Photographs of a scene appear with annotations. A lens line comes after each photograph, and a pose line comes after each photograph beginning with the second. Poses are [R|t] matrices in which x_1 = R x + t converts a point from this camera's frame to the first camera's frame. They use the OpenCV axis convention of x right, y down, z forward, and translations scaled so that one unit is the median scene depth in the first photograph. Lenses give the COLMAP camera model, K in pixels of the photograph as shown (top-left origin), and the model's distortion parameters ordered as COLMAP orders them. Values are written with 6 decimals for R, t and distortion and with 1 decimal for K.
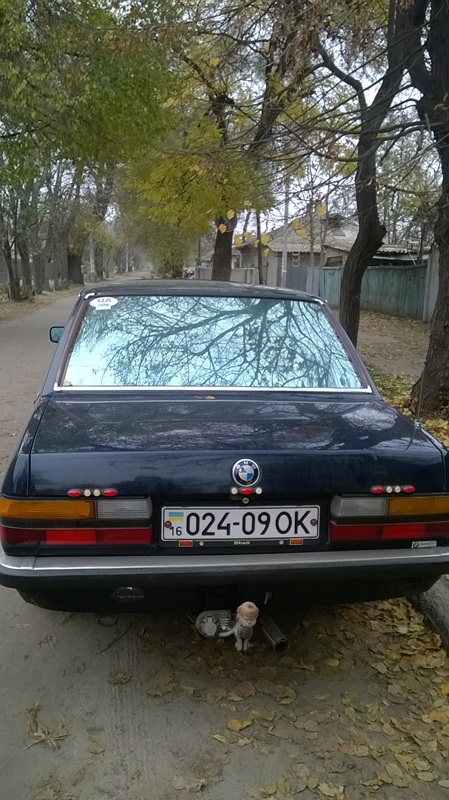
lens RADIAL K [[652.6, 0, 224.5], [0, 652.6, 400.0], [0, 0, 1]] dist [0.045272, -0.000871]
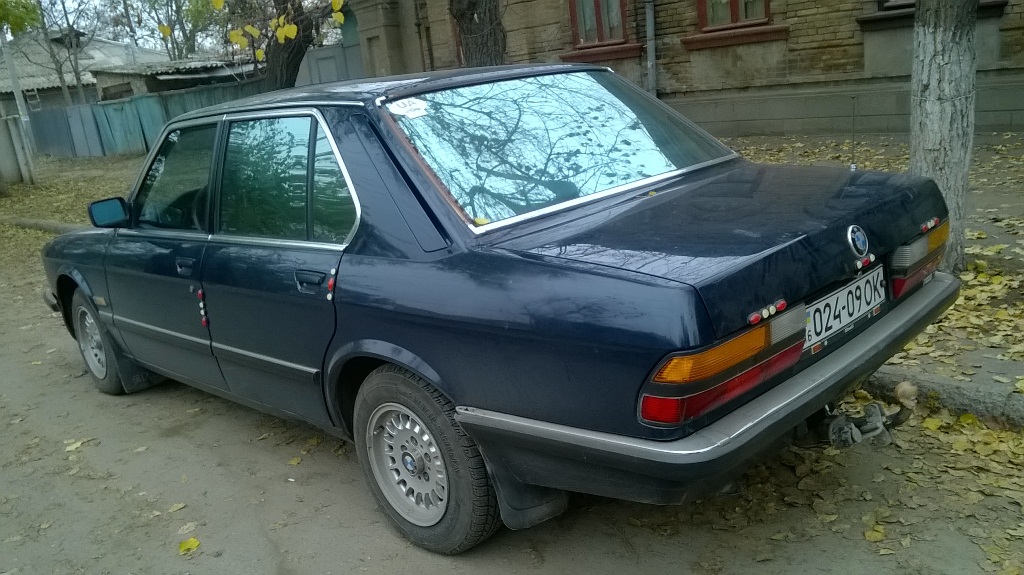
lens RADIAL K [[837.4, 0, 512.0], [0, 837.4, 287.5], [0, 0, 1]] dist [-0.002002, -0.002688]
pose [[0.793200, -0.272436, 0.544622, -0.727856], [0.251736, 0.961045, 0.114109, -0.051101], [-0.554494, 0.046589, 0.830883, 0.288420]]
